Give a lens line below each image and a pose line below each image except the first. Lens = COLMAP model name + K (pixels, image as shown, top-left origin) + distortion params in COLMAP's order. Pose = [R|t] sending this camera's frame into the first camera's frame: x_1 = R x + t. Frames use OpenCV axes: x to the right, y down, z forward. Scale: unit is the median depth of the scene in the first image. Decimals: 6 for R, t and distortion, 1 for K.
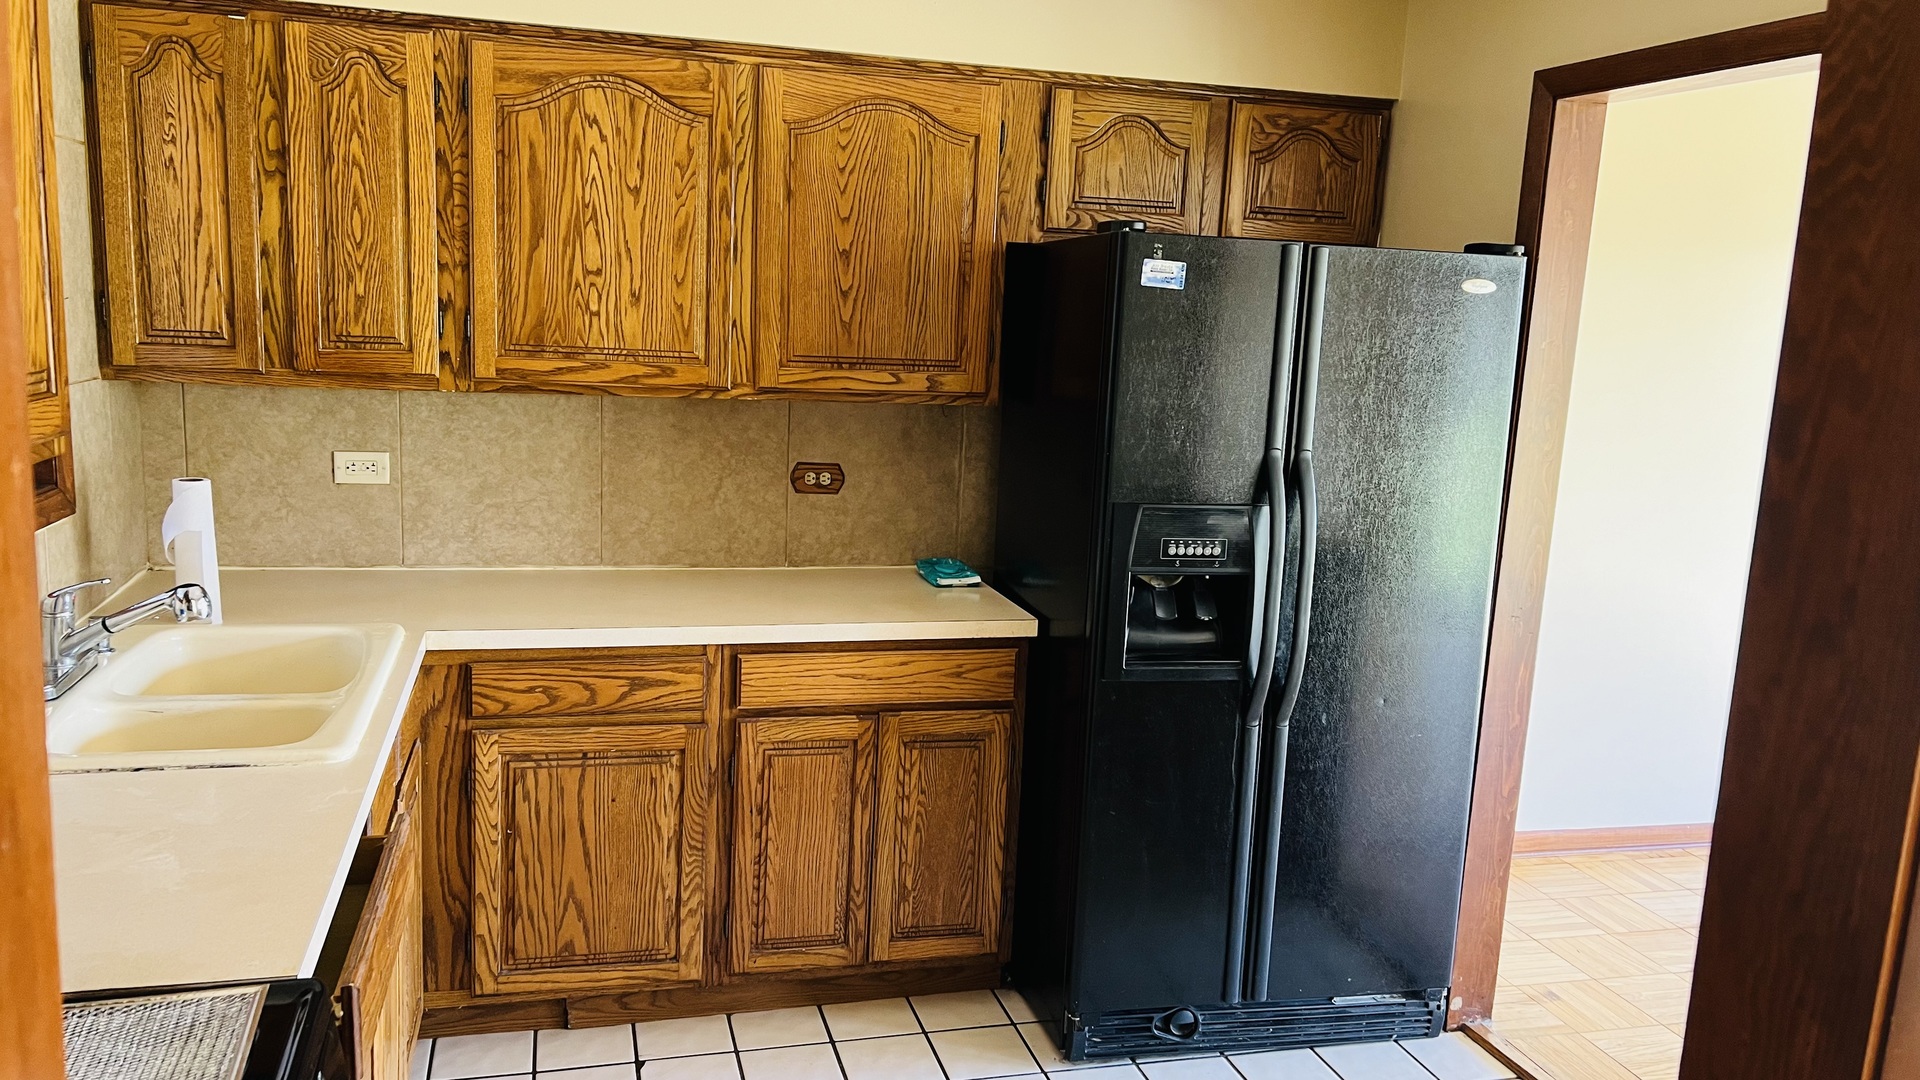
lens RADIAL K [[1442.5, 0, 960.5], [0, 1442.5, 540.0], [0, 0, 1]] dist [0.049258, -0.020147]
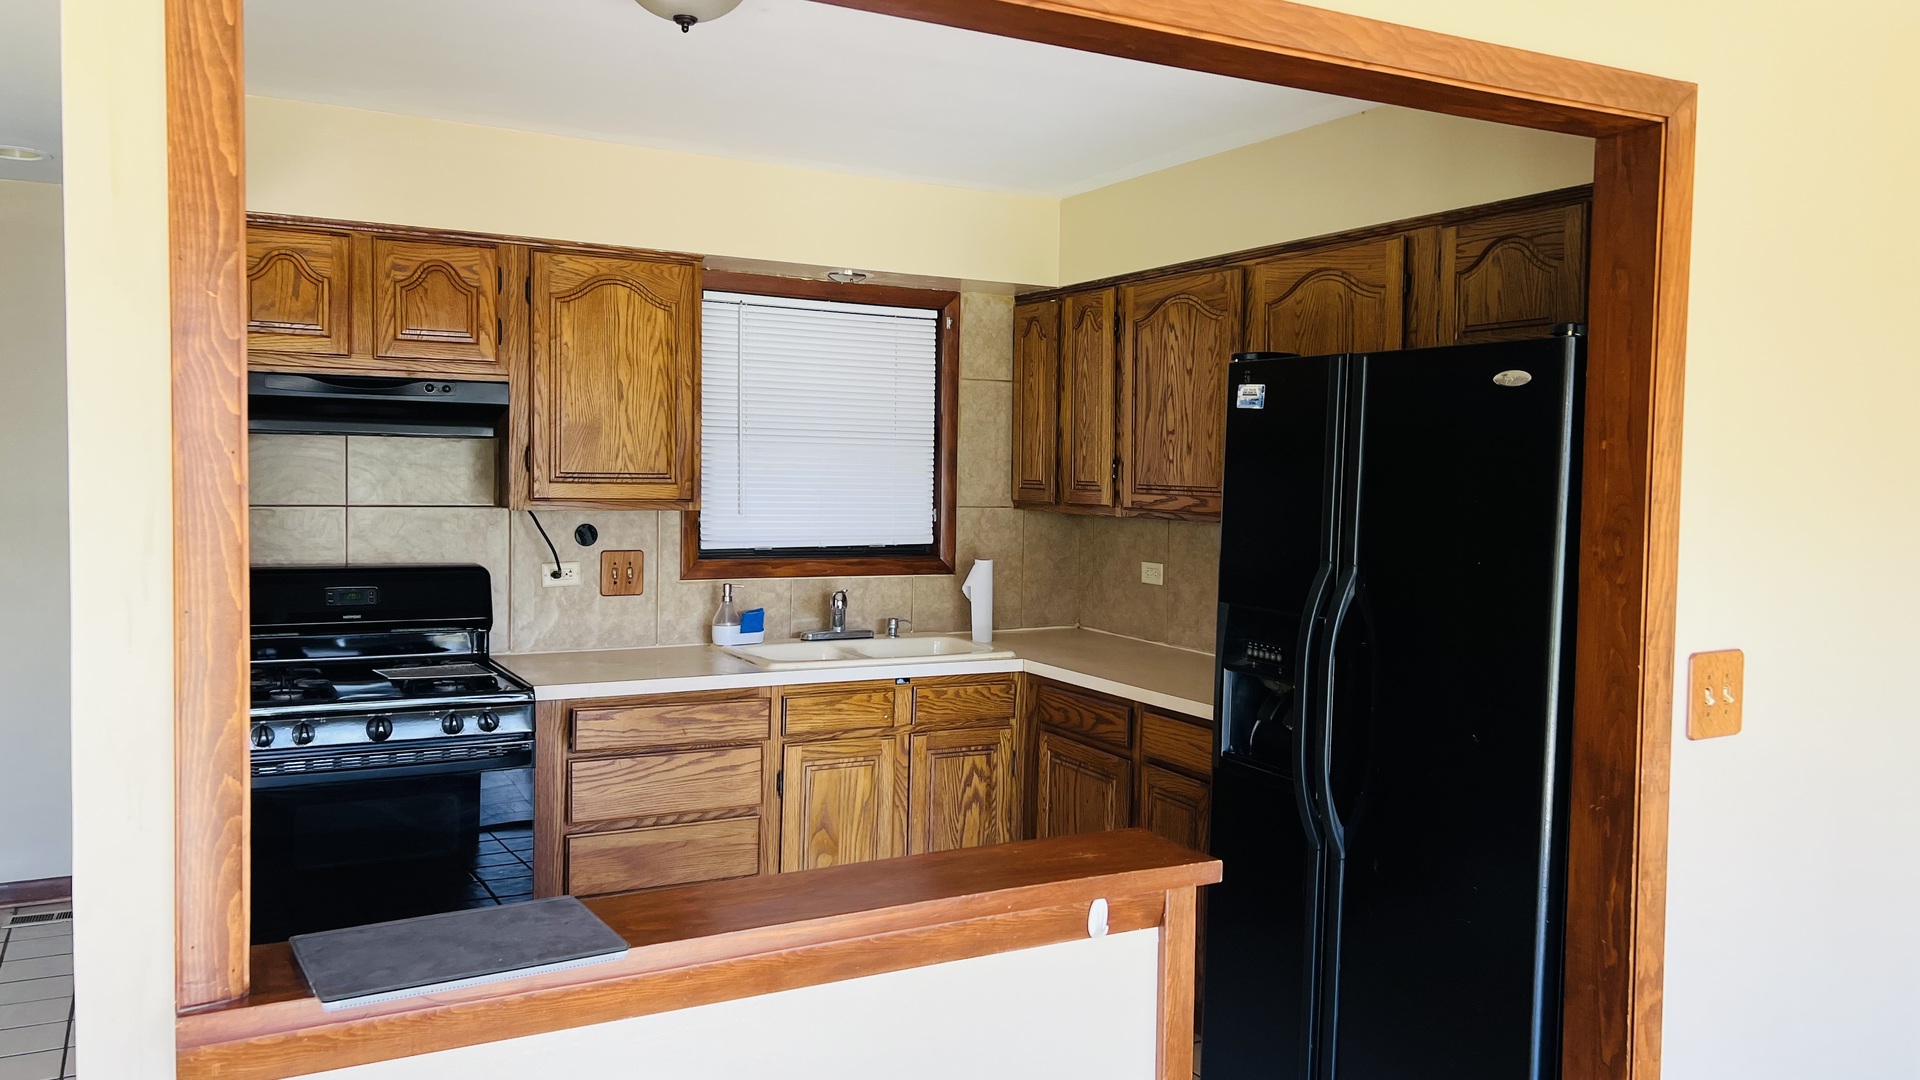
lens RADIAL K [[1442.5, 0, 959.8], [0, 1442.5, 542.6], [0, 0, 1]] dist [0.049258, -0.020147]
pose [[0.227021, 0.008886, -0.973849, 1.073571], [-0.165611, 0.985746, -0.029612, -0.004674], [0.959705, 0.168003, 0.225257, 0.514907]]
